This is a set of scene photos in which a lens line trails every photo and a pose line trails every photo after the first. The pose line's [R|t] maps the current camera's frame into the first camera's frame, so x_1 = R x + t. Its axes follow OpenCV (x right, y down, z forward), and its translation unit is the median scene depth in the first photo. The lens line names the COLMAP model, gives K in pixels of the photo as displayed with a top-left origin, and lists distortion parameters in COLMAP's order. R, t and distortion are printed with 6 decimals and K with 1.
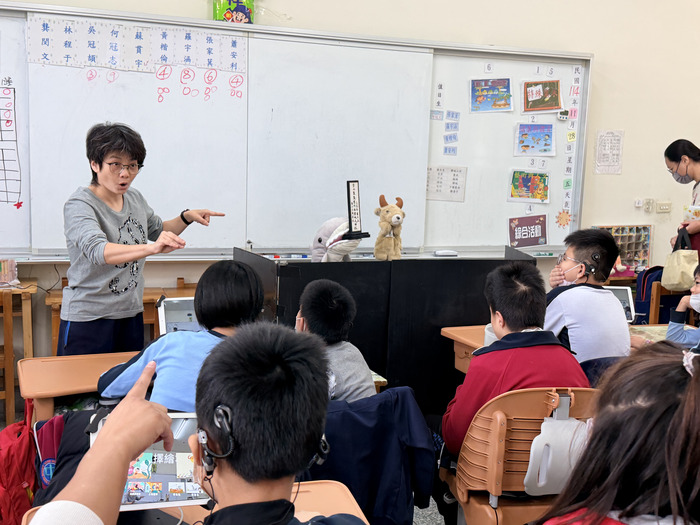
lens RADIAL K [[886.4, 0, 350.4], [0, 886.4, 263.9], [0, 0, 1]] dist [0.129283, 0.000000]
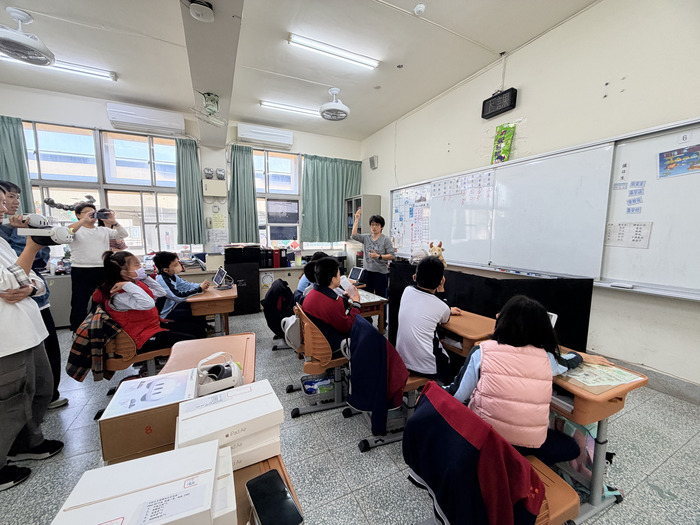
lens RADIAL K [[279.3, 0, 346.9], [0, 279.3, 265.0], [0, 0, 1]] dist [-0.007655, 0.001294]
pose [[0.081978, 0.082819, -0.993187, 0.501139], [-0.128060, 0.989156, 0.071913, -0.019525], [0.988372, 0.121293, 0.091695, 0.537715]]
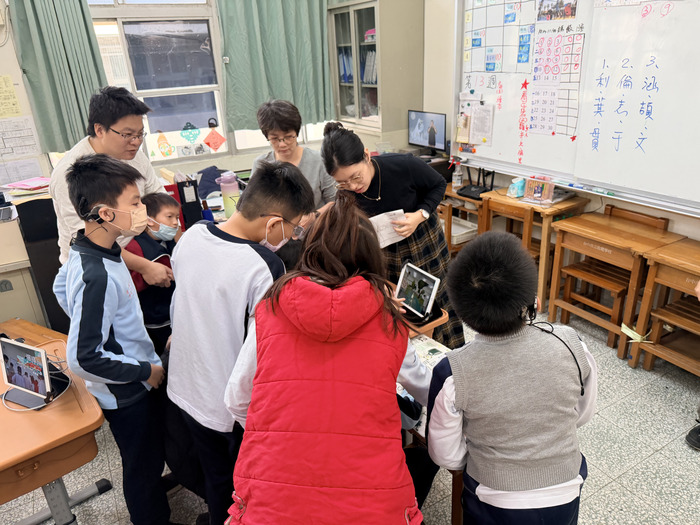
lens RADIAL K [[496.9, 0, 352.7], [0, 496.9, 263.1], [0, 0, 1]] dist [0.009088, -0.022462]
pose [[0.162231, 0.341882, -0.925634, 0.213622], [-0.072754, 0.939651, 0.334308, -0.092041], [0.984067, 0.013108, 0.177314, 0.503790]]
